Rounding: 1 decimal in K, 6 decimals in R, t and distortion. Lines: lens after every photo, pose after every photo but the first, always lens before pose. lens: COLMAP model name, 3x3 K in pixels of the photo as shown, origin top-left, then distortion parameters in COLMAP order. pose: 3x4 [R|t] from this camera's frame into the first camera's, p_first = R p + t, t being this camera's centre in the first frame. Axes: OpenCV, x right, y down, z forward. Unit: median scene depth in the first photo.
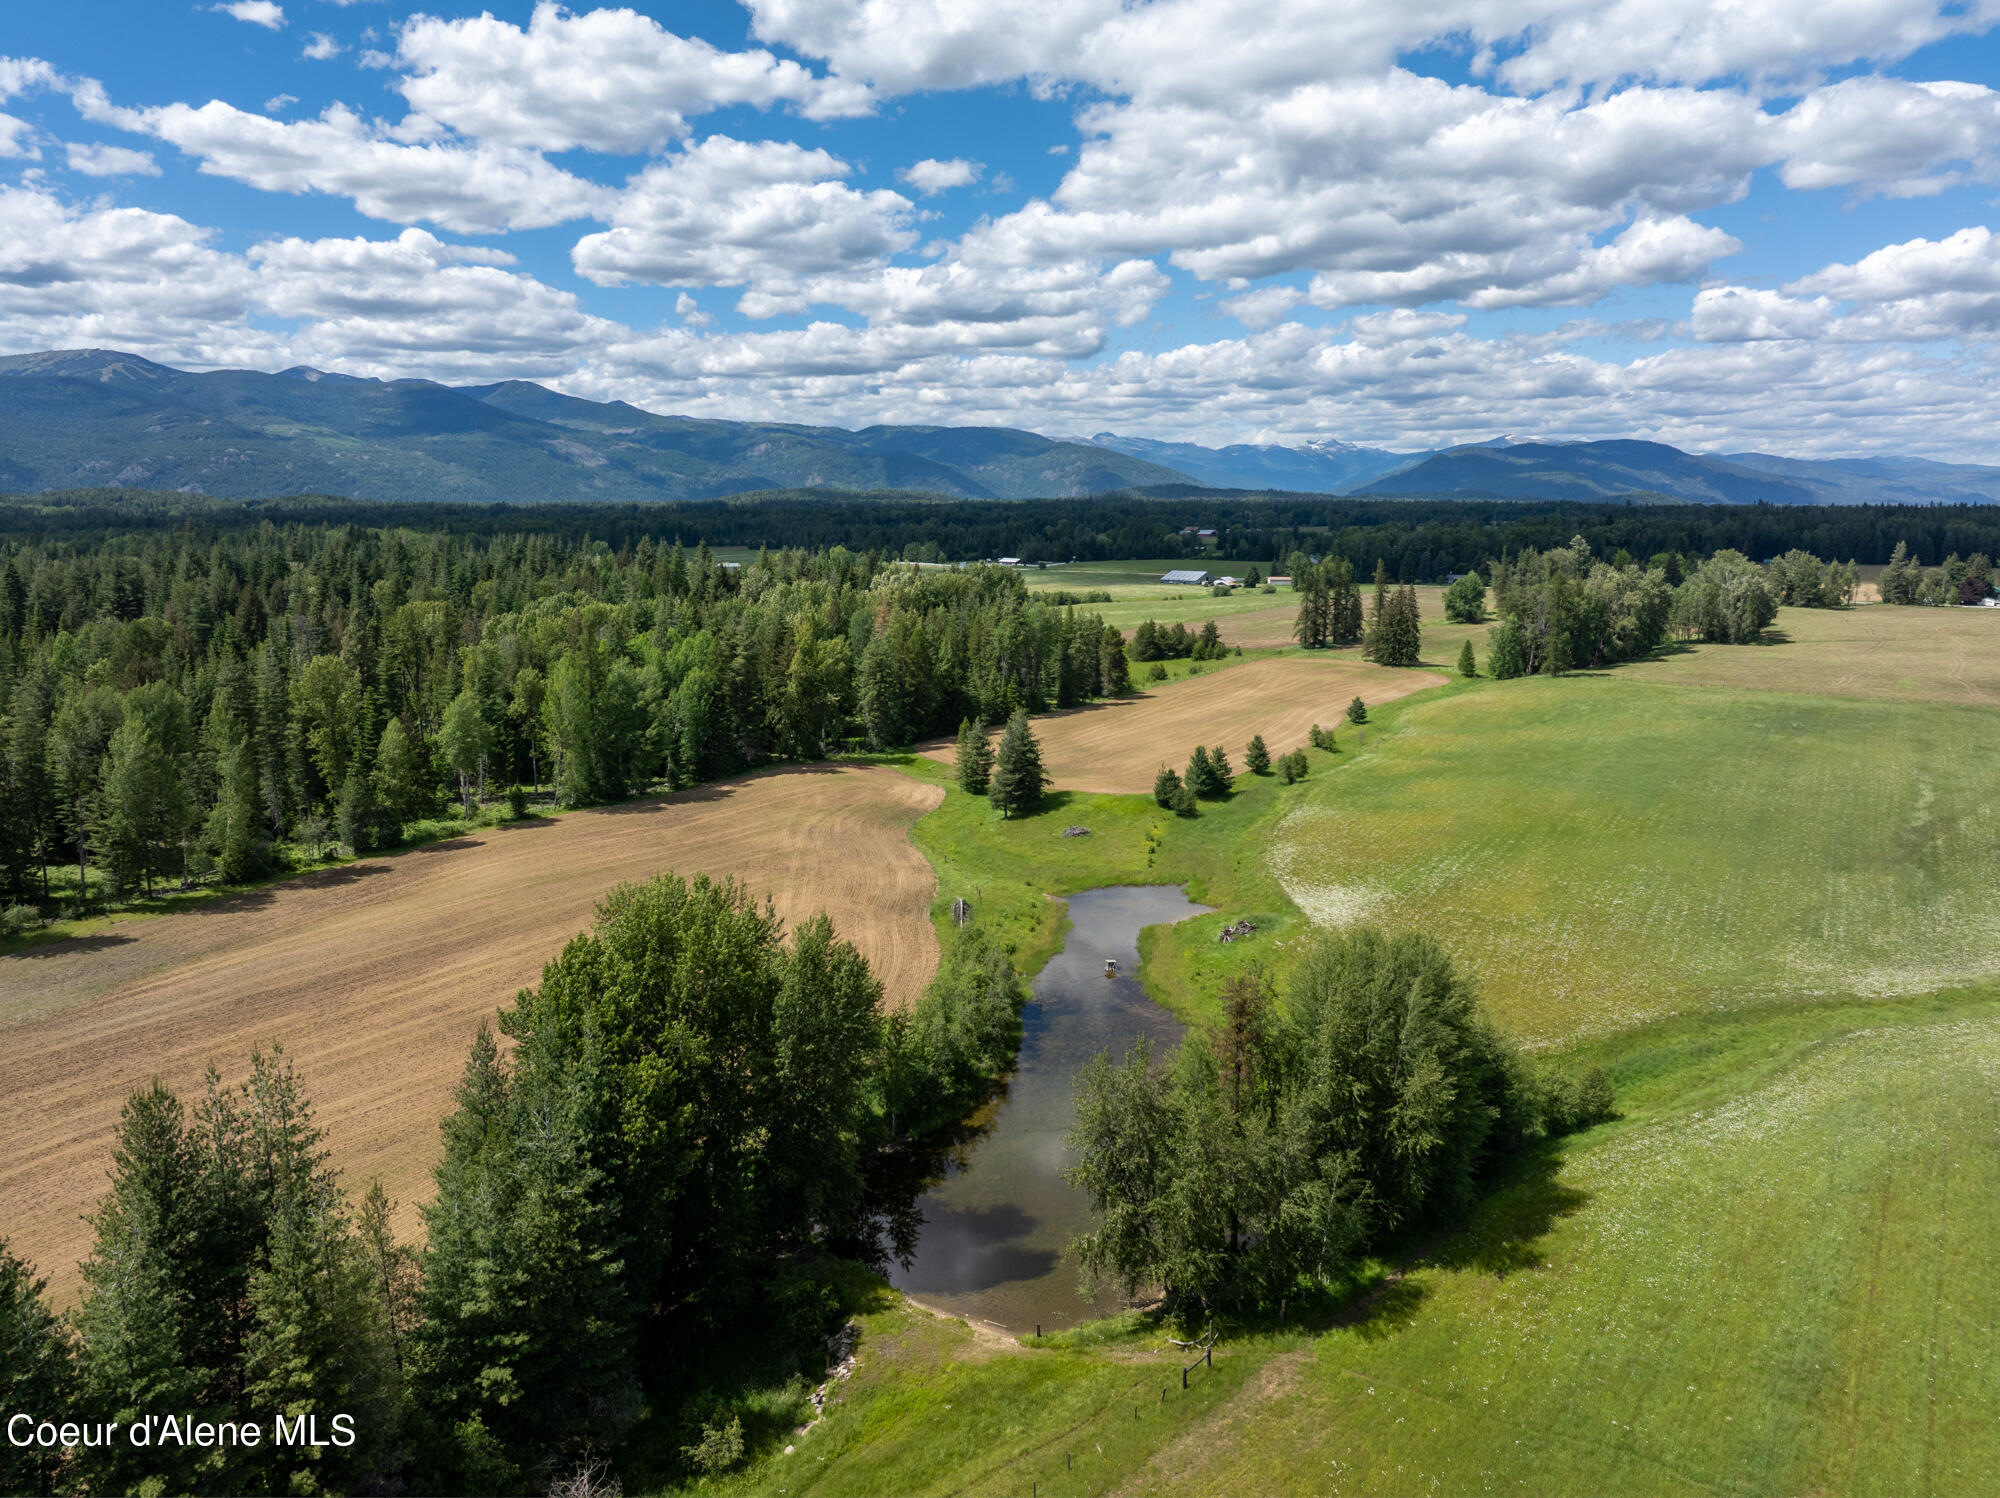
lens RADIAL K [[1409.9, 0, 1000.0], [0, 1409.9, 749.0], [0, 0, 1]] dist [-0.040758, 0.006386]
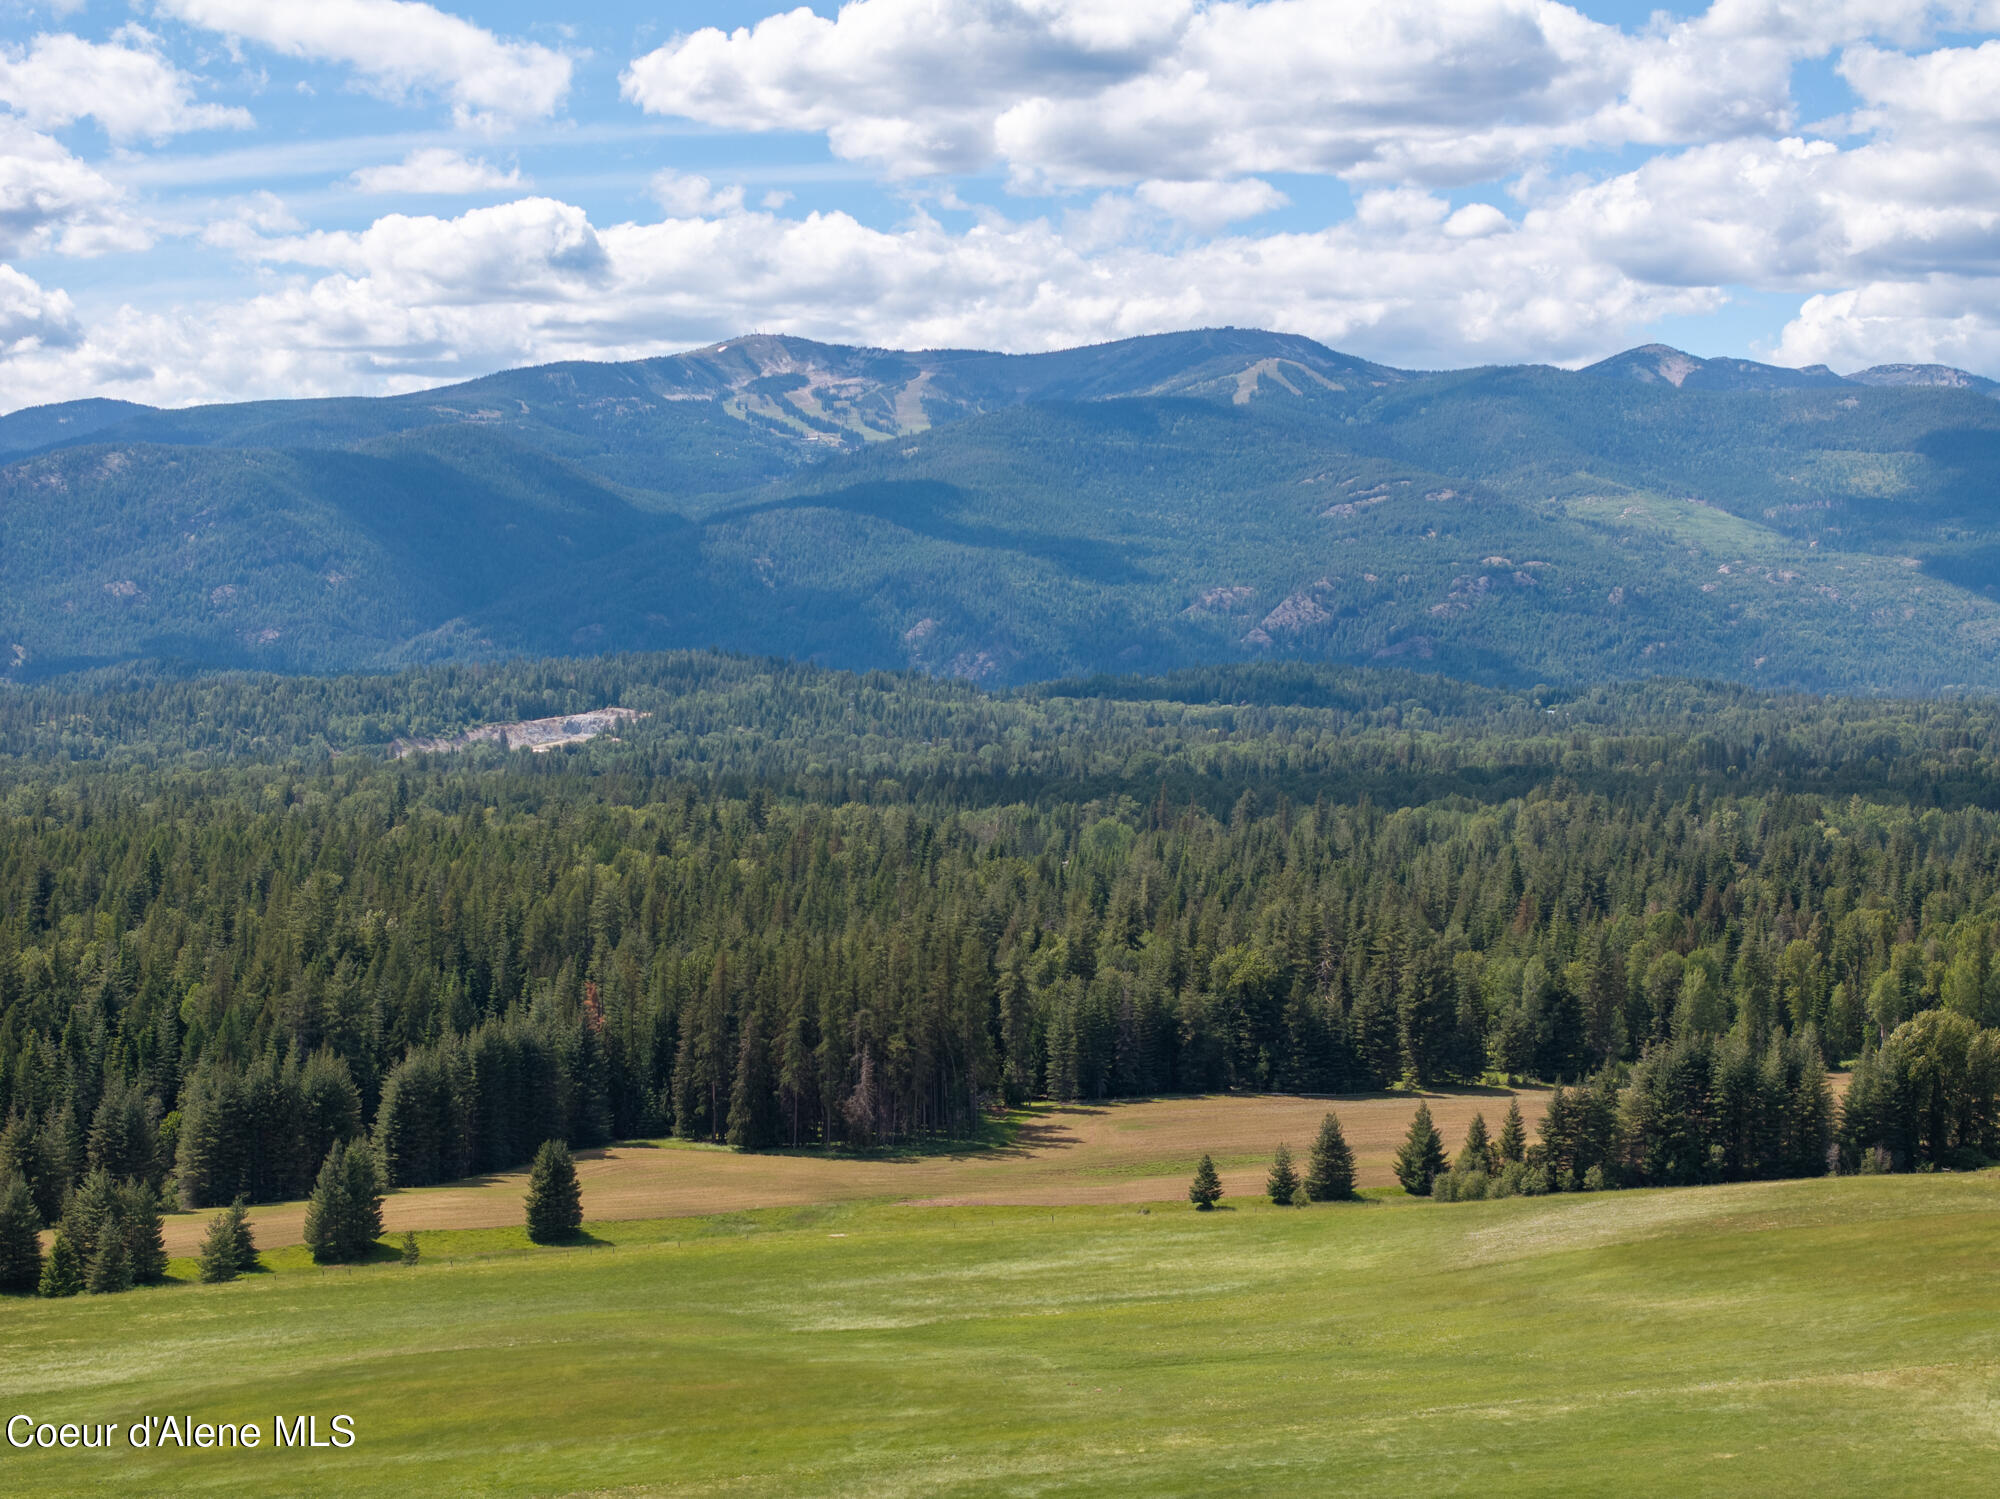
lens RADIAL K [[4022.8, 0, 1000.0], [0, 4022.8, 749.5], [0, 0, 1]] dist [-0.052459, -0.177168]
pose [[0.819272, 0.014214, -0.573228, 0.919013], [-0.101724, 0.987439, -0.120901, 0.243613], [0.564309, 0.157362, 0.810427, -2.160161]]
